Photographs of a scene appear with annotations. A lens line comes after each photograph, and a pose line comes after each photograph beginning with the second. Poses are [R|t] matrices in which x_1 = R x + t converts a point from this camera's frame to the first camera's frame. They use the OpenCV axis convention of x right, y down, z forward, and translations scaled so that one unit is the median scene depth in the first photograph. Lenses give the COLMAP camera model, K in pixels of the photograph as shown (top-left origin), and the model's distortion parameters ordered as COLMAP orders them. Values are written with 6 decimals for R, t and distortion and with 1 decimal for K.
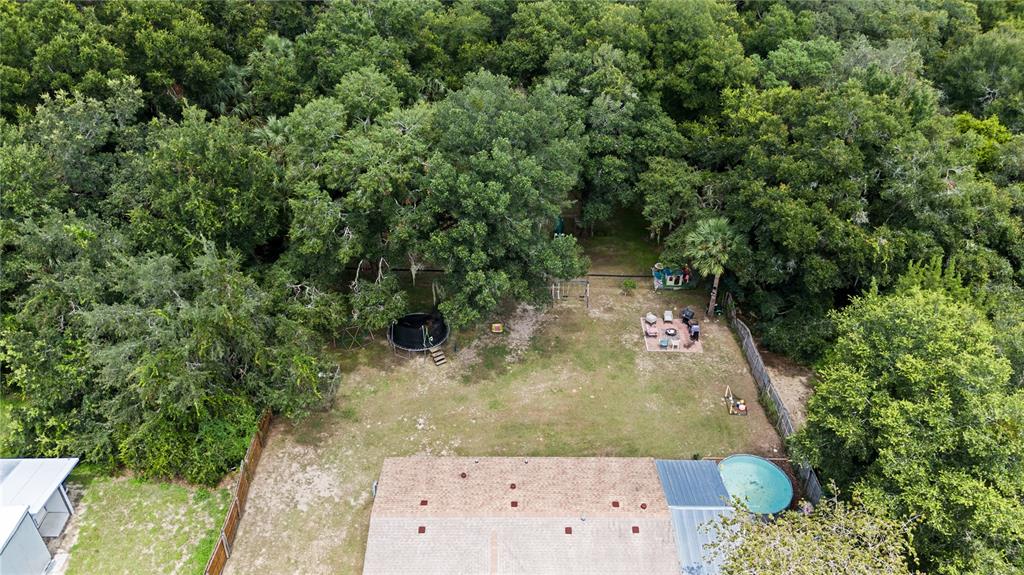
lens RADIAL K [[747.6, 0, 512.0], [0, 747.6, 287.5], [0, 0, 1]] dist [0.057318, -0.066624]
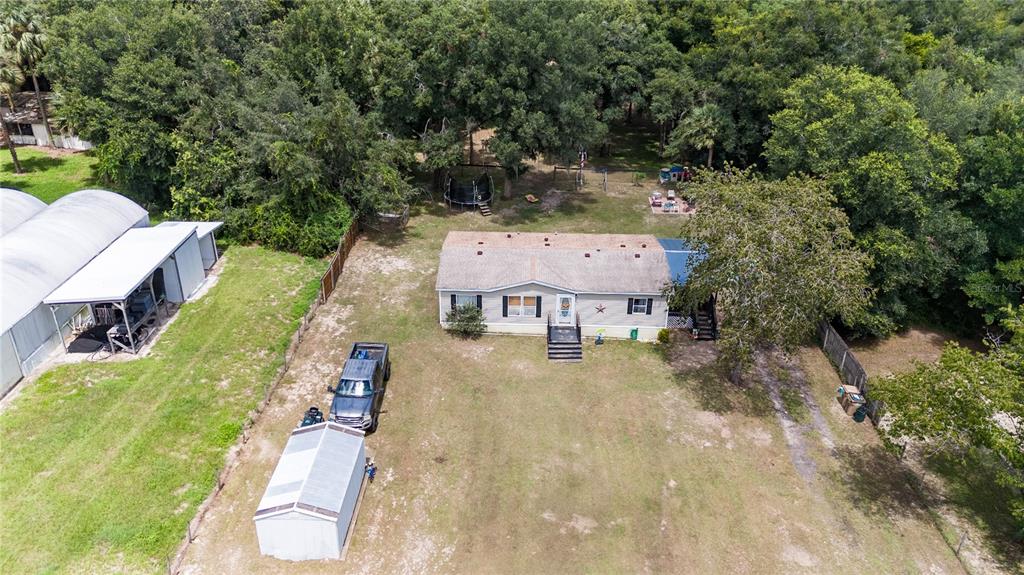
lens RADIAL K [[757.4, 0, 512.0], [0, 757.4, 287.5], [0, 0, 1]] dist [0.074539, -0.085739]
pose [[0.999459, 0.011358, -0.030859, -0.013652], [-0.015199, 0.991757, -0.127227, 0.409401], [0.029160, 0.127627, 0.991393, -0.257140]]
